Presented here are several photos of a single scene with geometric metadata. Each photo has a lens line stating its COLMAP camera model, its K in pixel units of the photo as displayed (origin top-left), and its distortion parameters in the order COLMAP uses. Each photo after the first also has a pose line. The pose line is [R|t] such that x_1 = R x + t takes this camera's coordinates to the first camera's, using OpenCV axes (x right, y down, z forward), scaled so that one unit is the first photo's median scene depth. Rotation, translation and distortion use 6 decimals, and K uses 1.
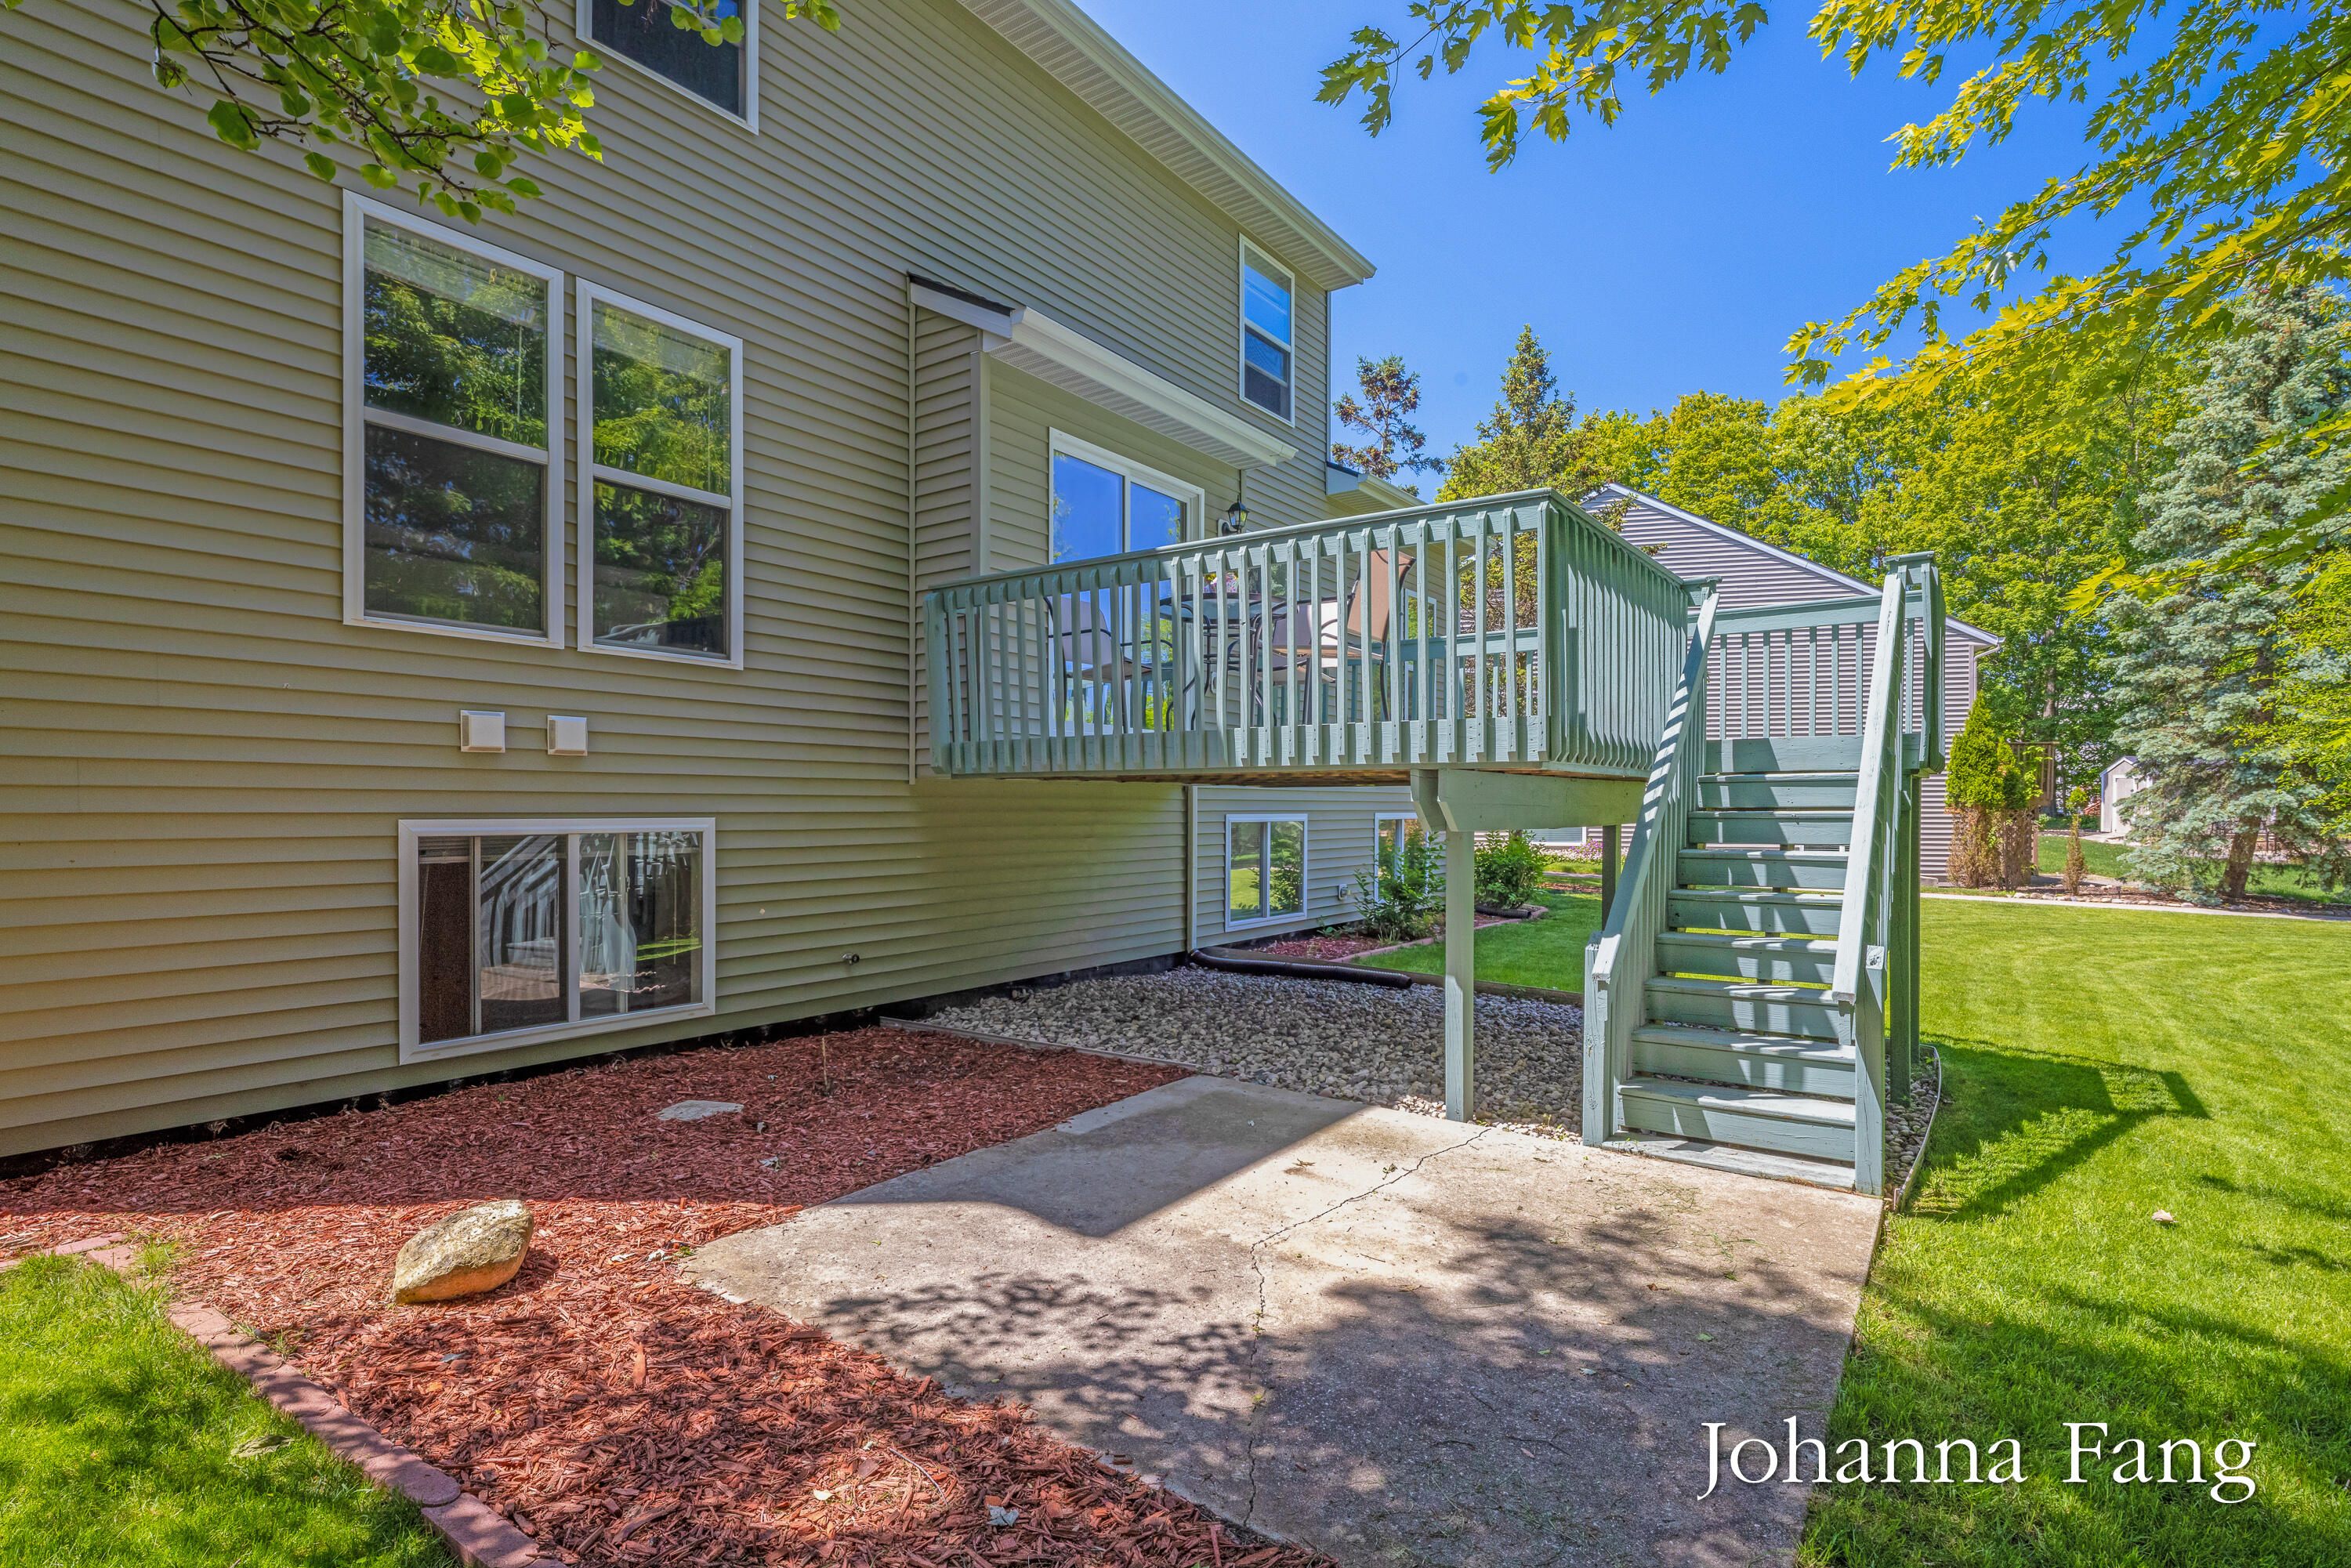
lens RADIAL K [[1171.4, 0, 1174.7], [0, 1171.4, 802.1], [0, 0, 1]] dist [0.001987, -0.002480]
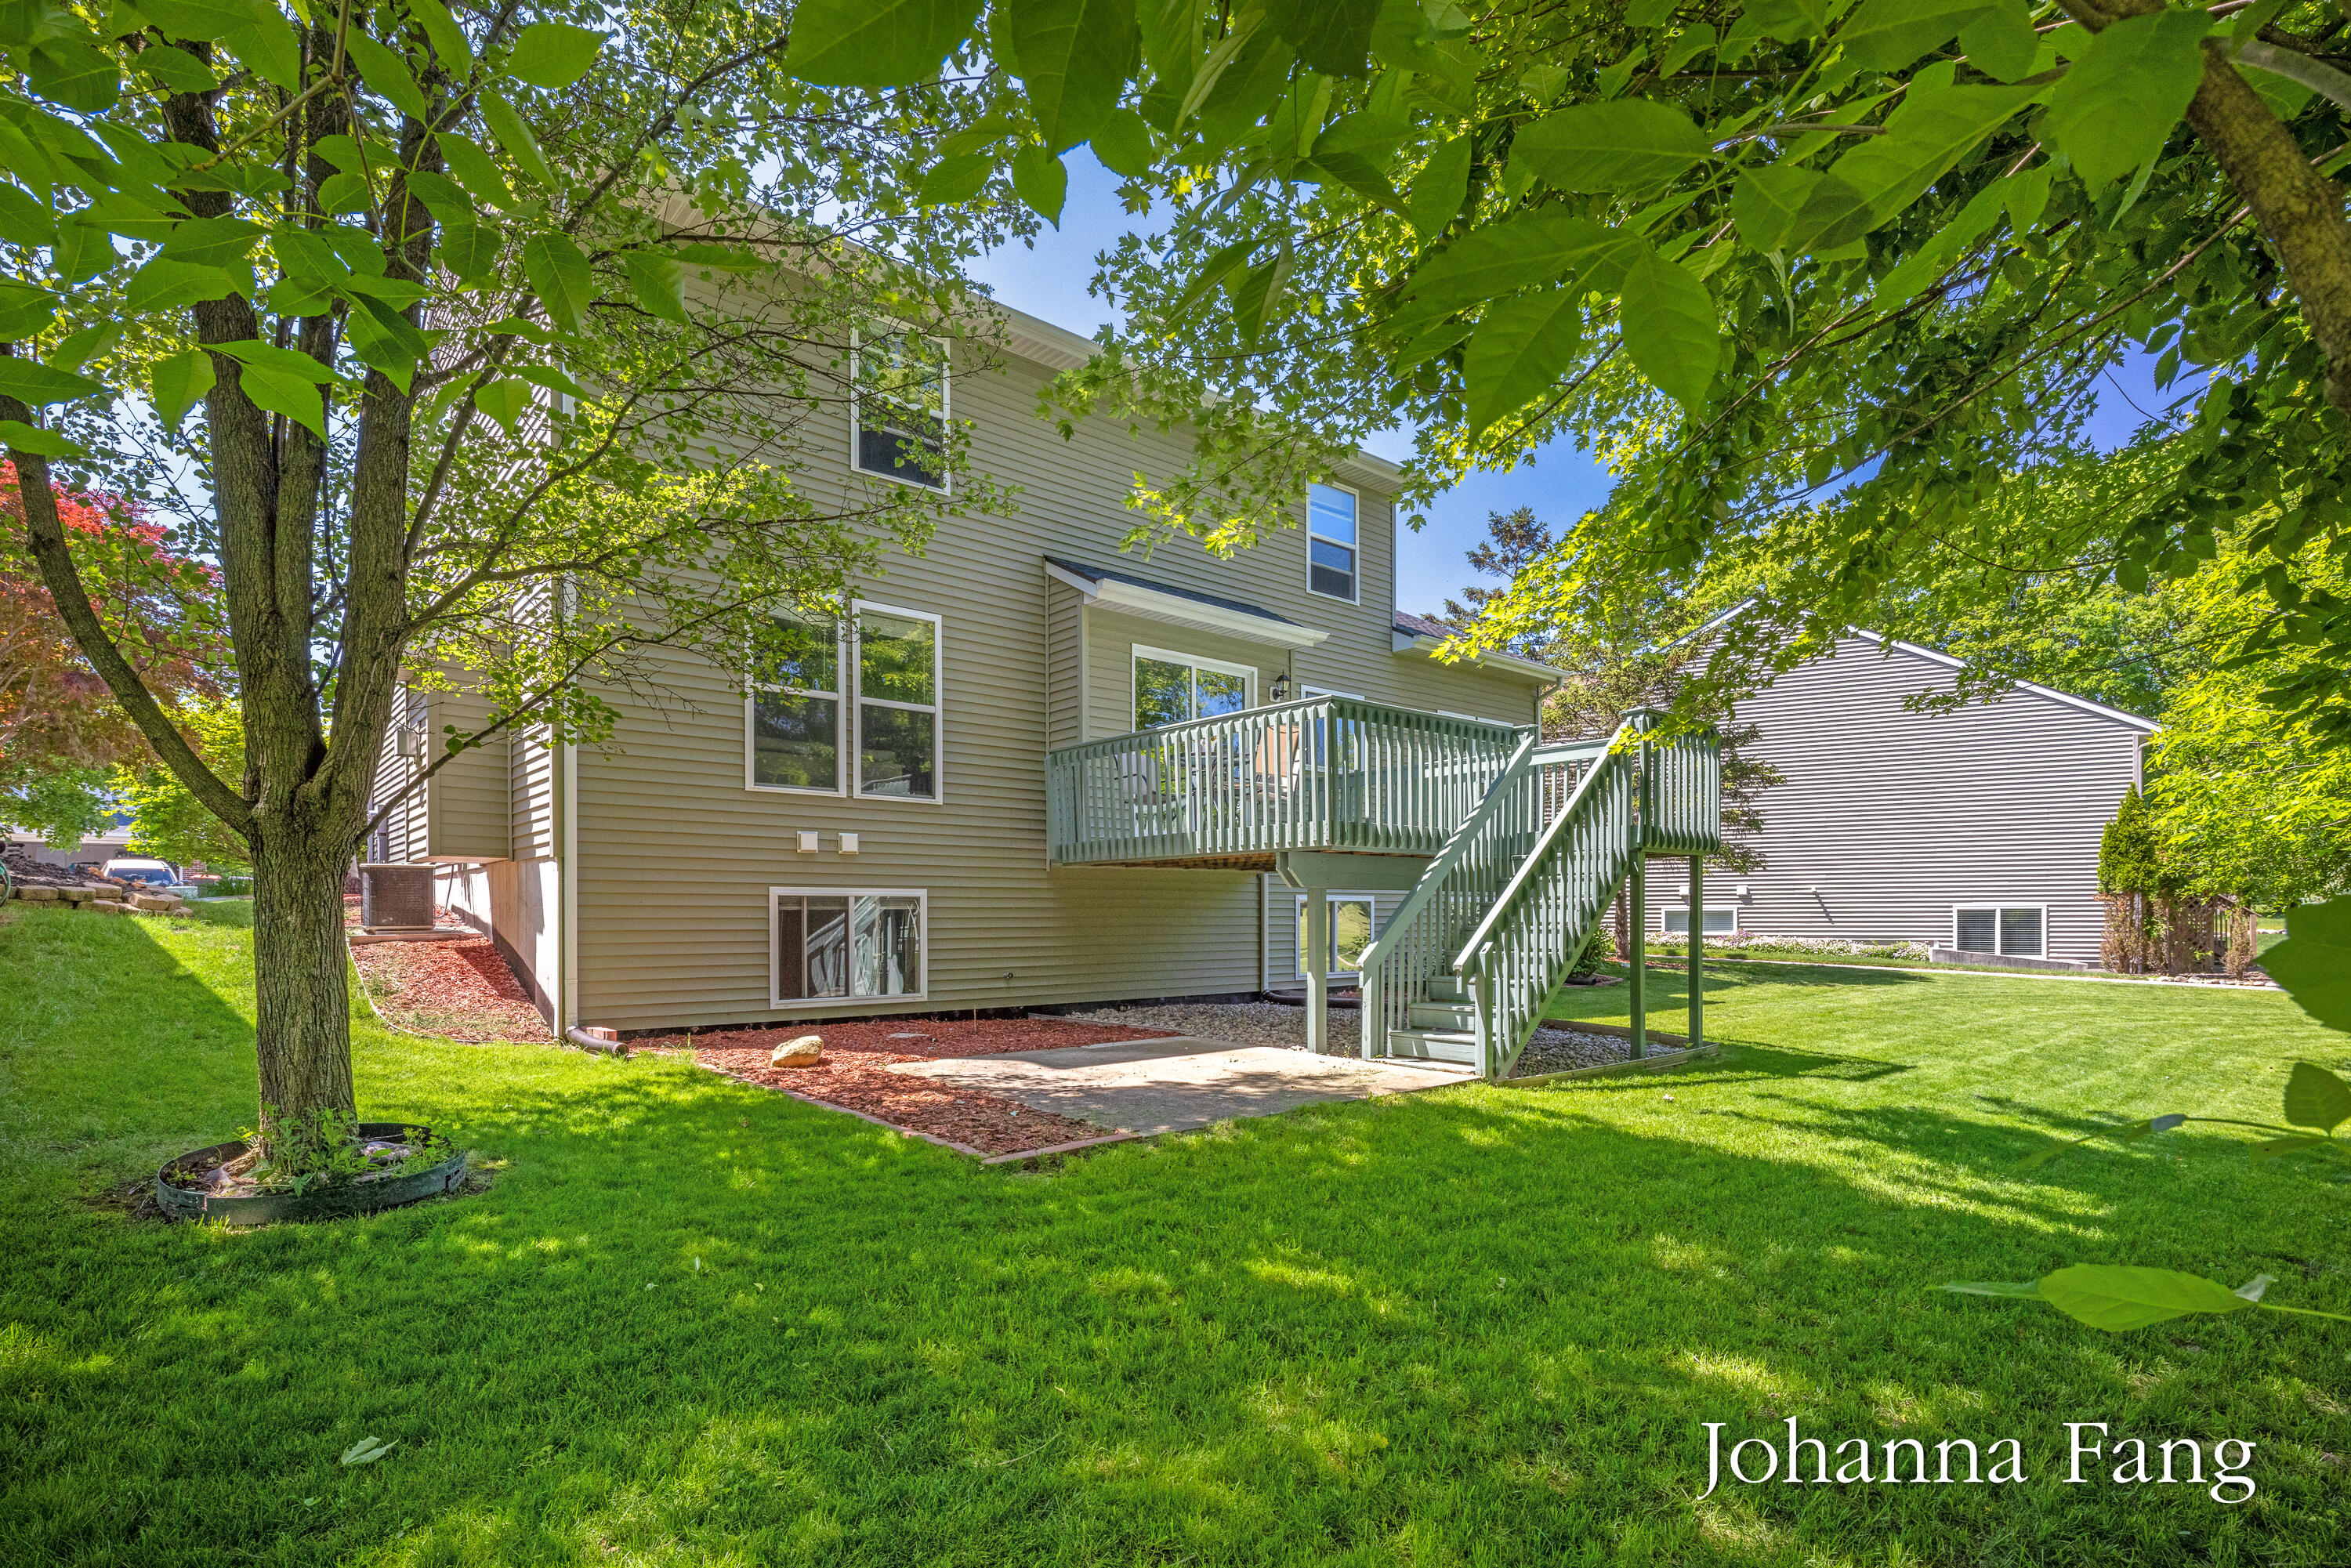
lens RADIAL K [[1171.4, 0, 1173.6], [0, 1171.4, 908.3], [0, 0, 1]] dist [0.001987, -0.002480]
pose [[0.970635, -0.007802, -0.240431, 0.430320], [0.006790, 0.999964, -0.005038, 0.058979], [0.240462, 0.003257, 0.970653, -0.683397]]
